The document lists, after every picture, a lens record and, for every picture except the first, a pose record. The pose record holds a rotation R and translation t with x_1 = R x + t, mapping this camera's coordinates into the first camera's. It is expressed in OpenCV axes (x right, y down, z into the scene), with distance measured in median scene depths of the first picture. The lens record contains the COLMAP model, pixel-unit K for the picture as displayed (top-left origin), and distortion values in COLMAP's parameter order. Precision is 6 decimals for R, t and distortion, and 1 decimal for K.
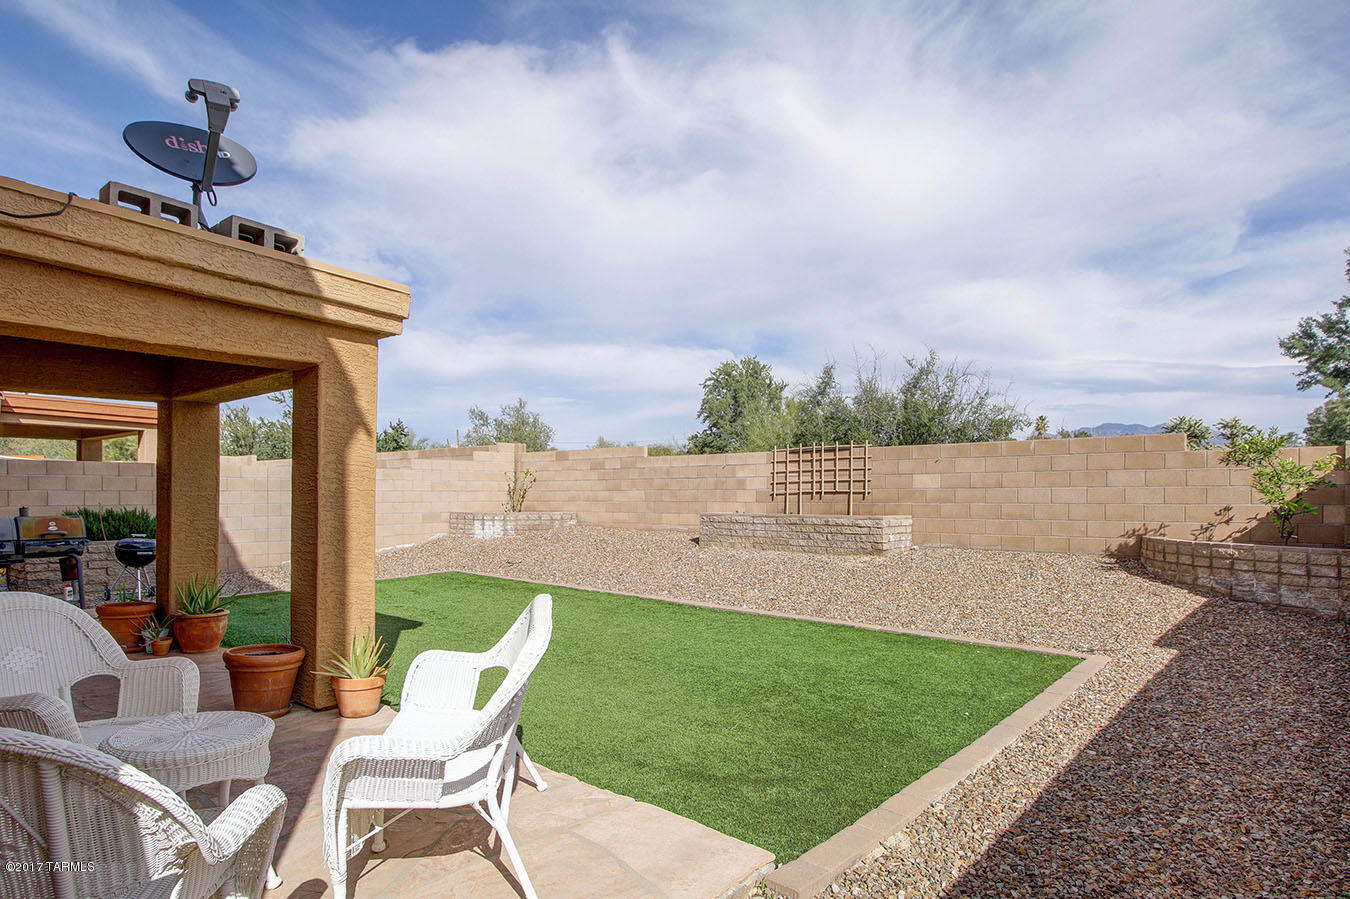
lens RADIAL K [[717.1, 0, 675.0], [0, 717.1, 449.5], [0, 0, 1]] dist [0.000544, 0.000023]
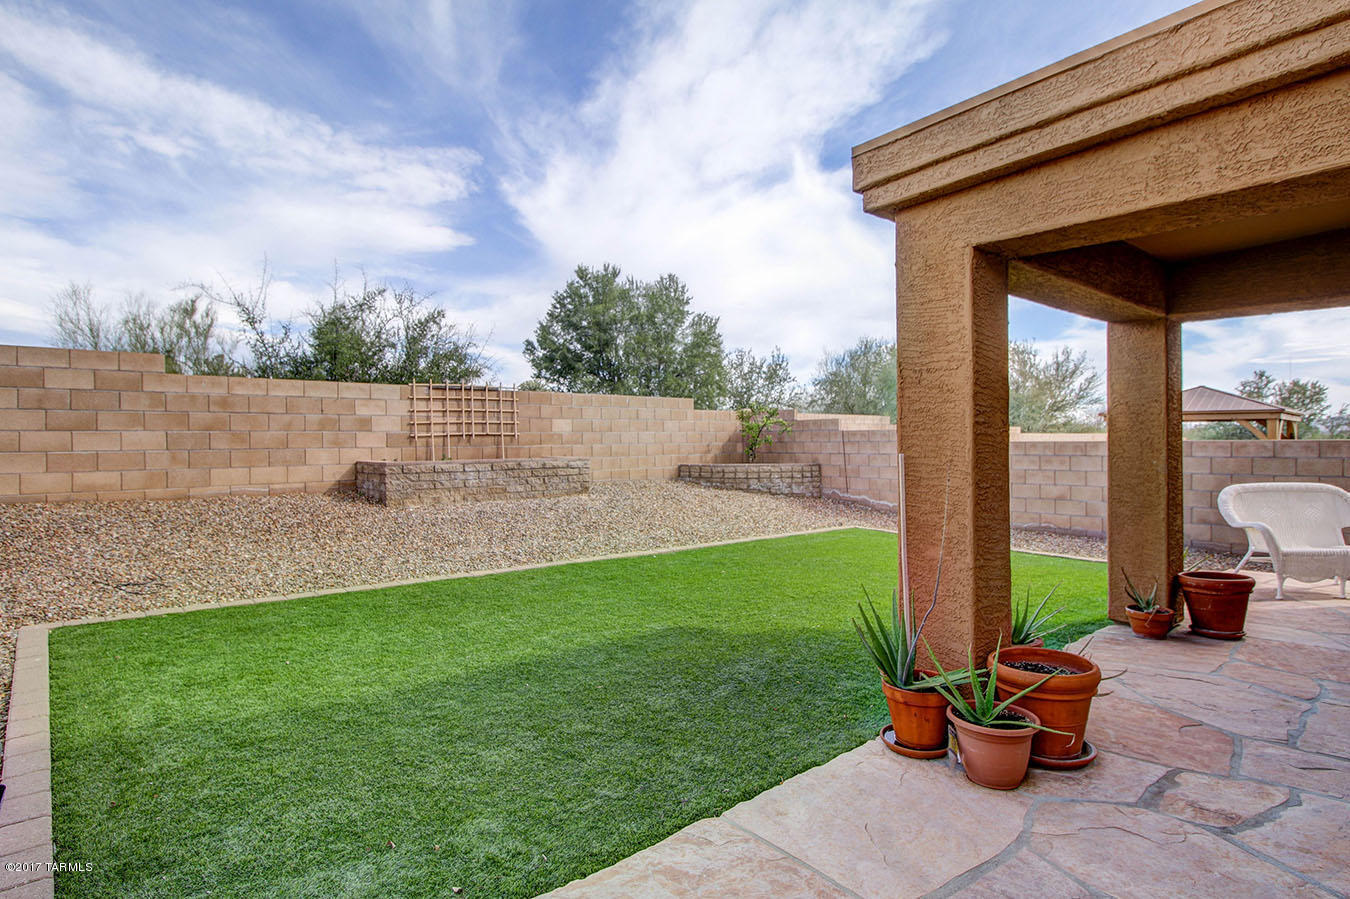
lens RADIAL K [[717.1, 0, 675.0], [0, 717.1, 449.5], [0, 0, 1]] dist [0.000544, 0.000023]
pose [[0.174133, -0.018348, 0.984551, -0.654193], [-0.058515, 0.997867, 0.028945, 0.036448], [-0.982982, -0.062651, 0.172688, 0.587372]]
